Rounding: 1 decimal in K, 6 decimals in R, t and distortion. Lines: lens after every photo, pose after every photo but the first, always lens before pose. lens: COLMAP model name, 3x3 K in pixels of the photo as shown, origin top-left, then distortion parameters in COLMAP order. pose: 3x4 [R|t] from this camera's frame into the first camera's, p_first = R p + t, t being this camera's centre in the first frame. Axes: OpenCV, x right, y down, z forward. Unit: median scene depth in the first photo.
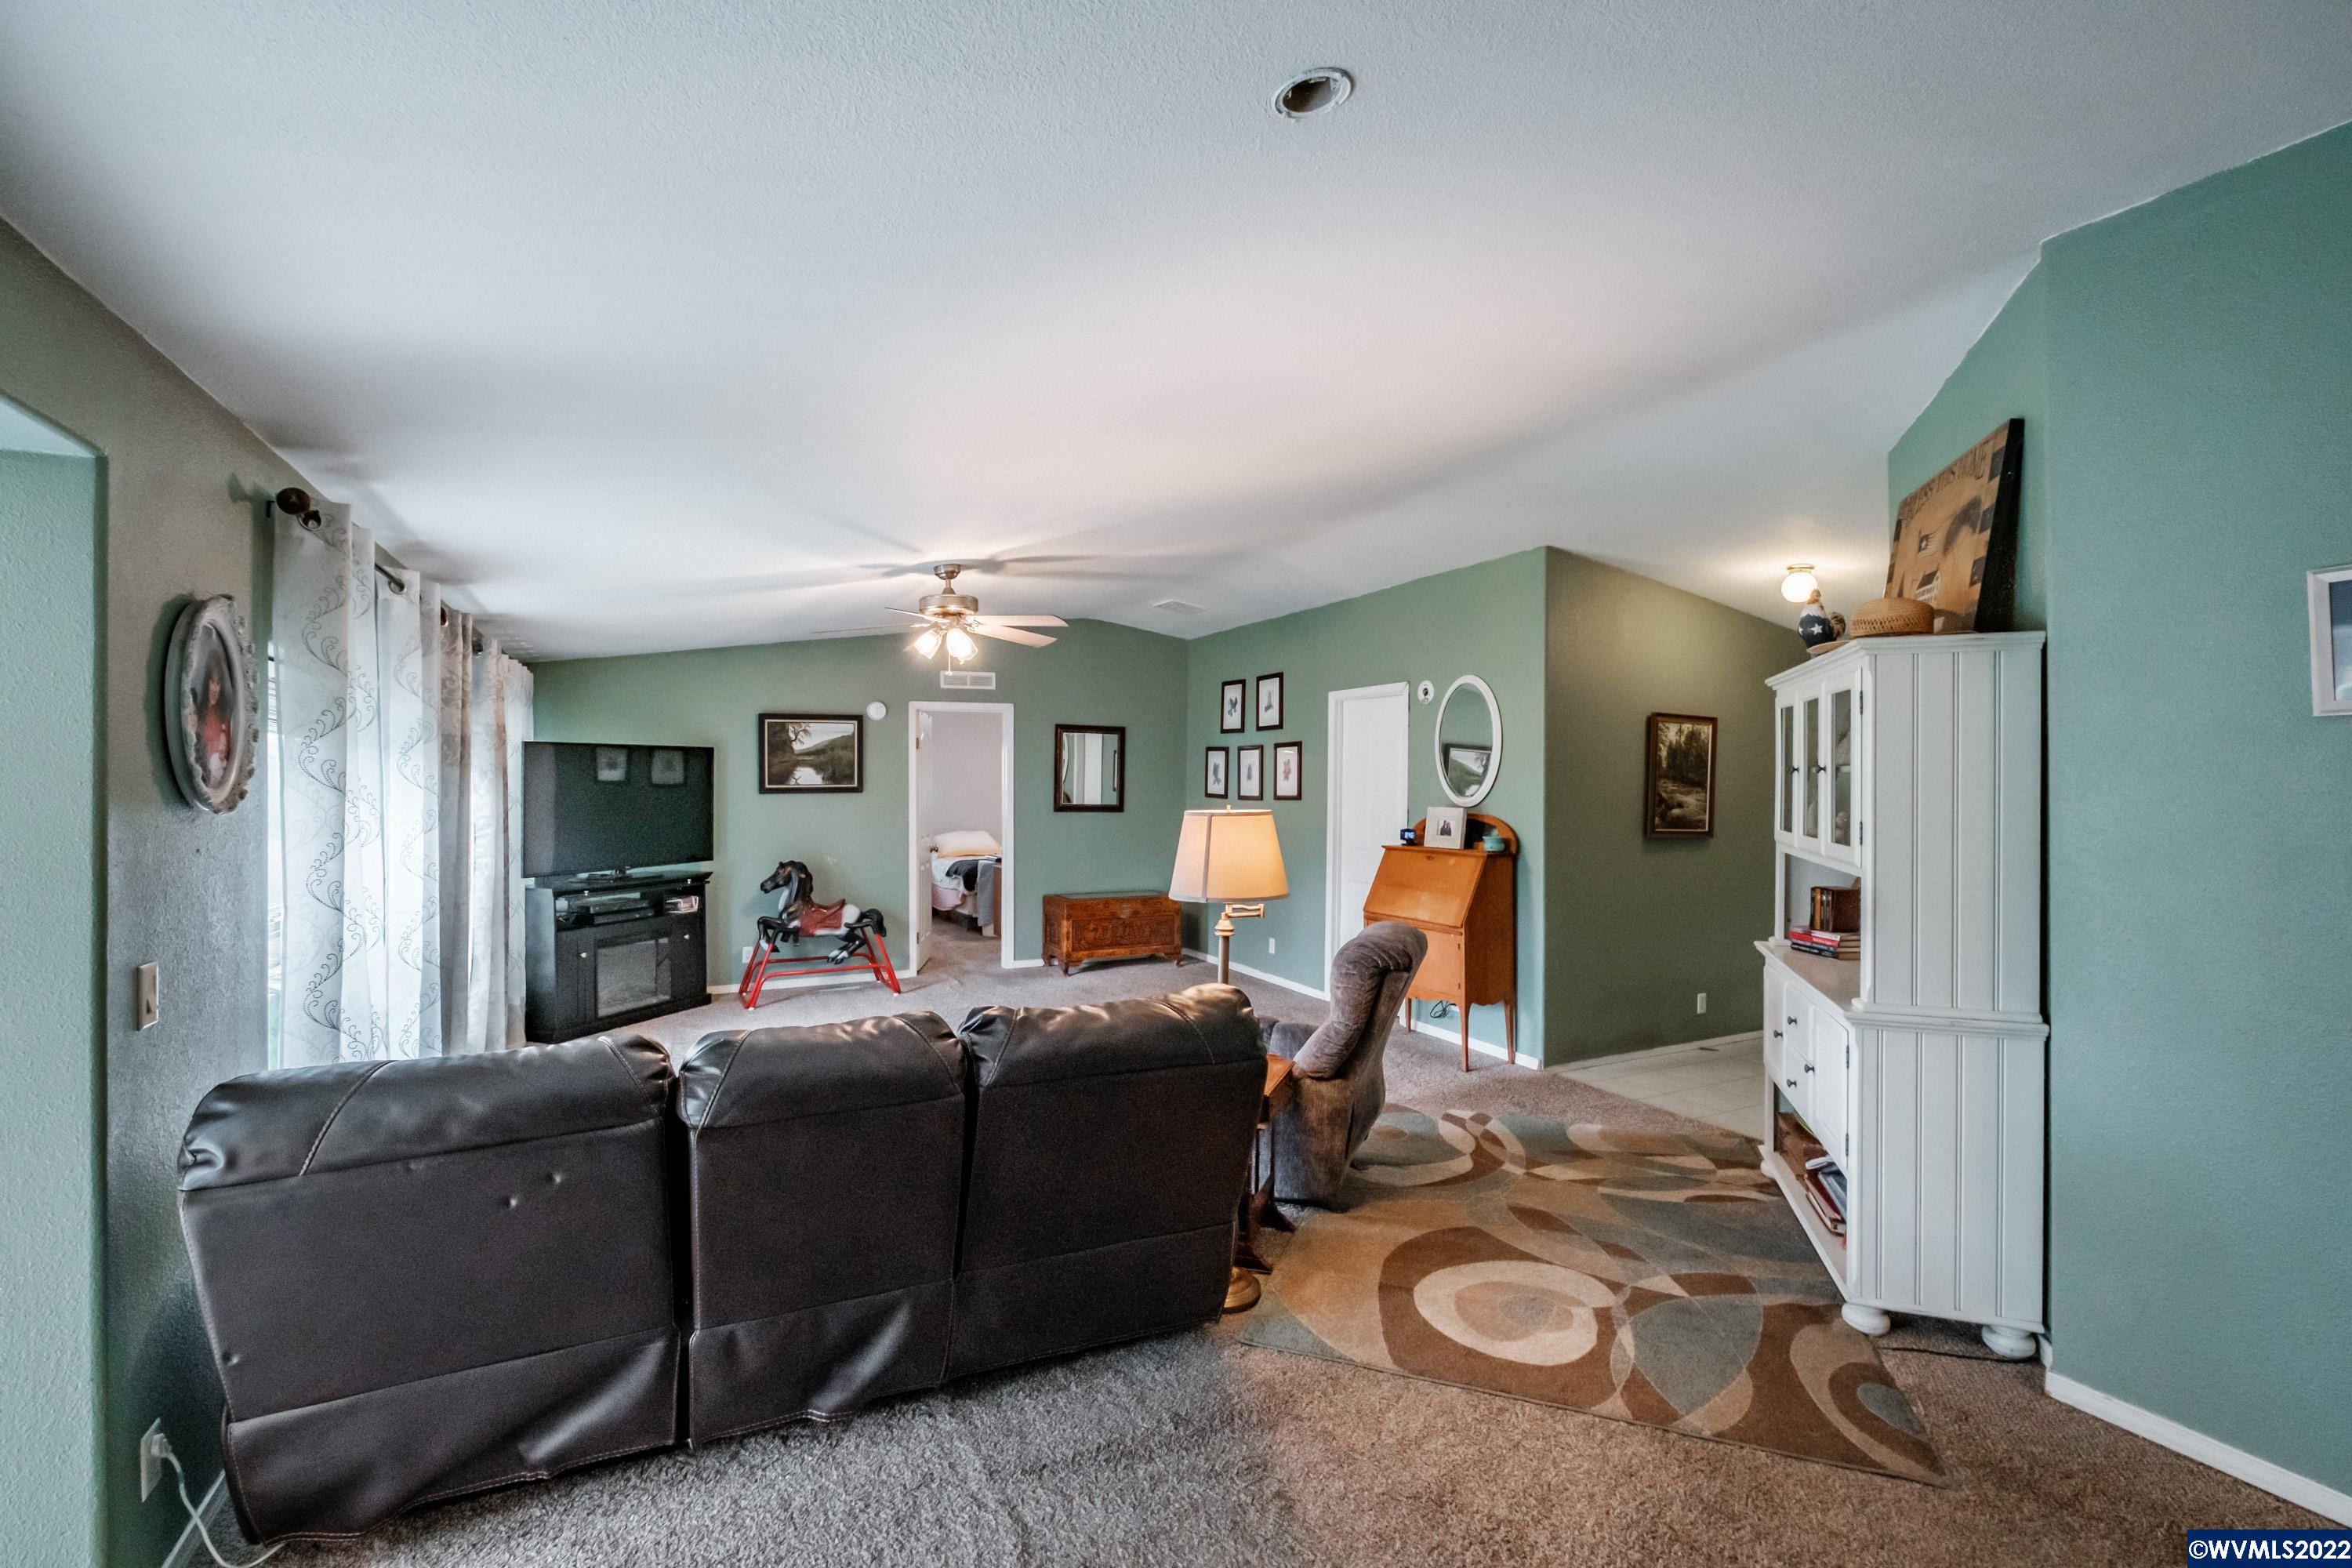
lens RADIAL K [[1002.3, 0, 1176.0], [0, 1002.3, 784.0], [0, 0, 1]] dist [-0.000068, -0.000007]
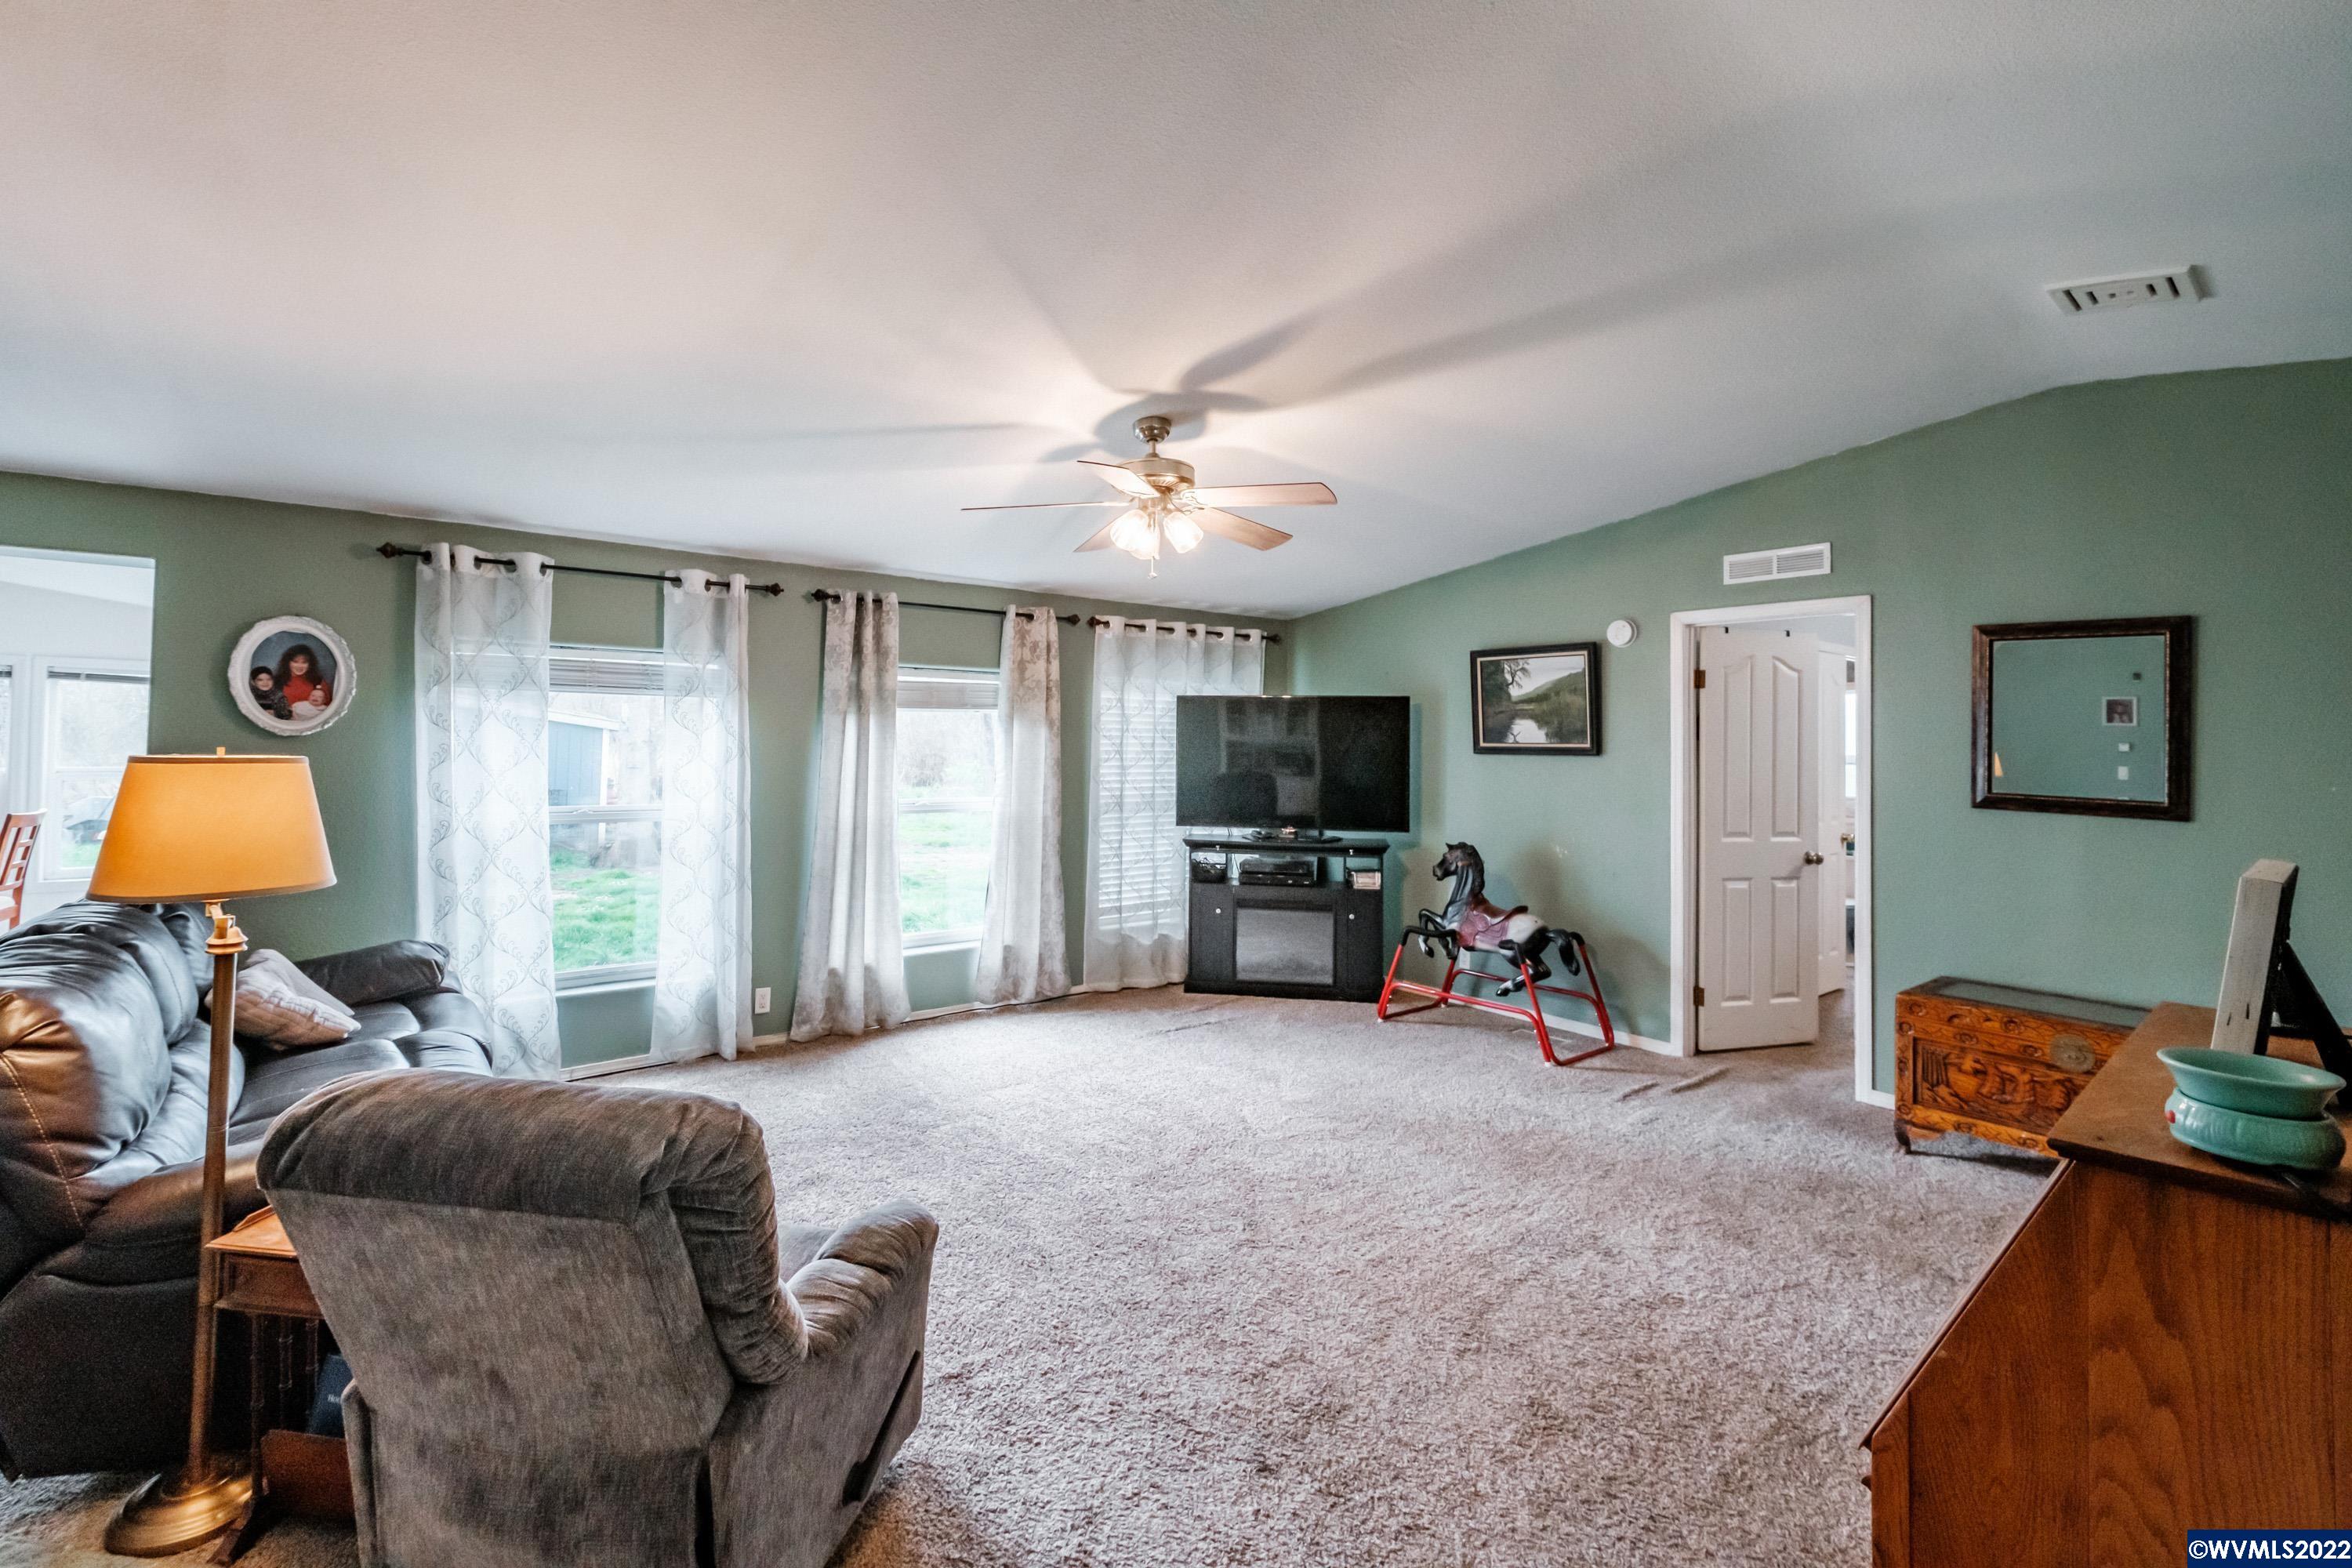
lens RADIAL K [[1039.1, 0, 1174.8], [0, 1039.1, 712.7], [0, 0, 1]] dist [0.000257, -0.000009]
pose [[0.229936, -0.017066, -0.973056, 0.312963], [-0.016675, 0.999630, -0.021472, -0.000976], [0.973063, 0.021163, 0.229566, 0.574598]]
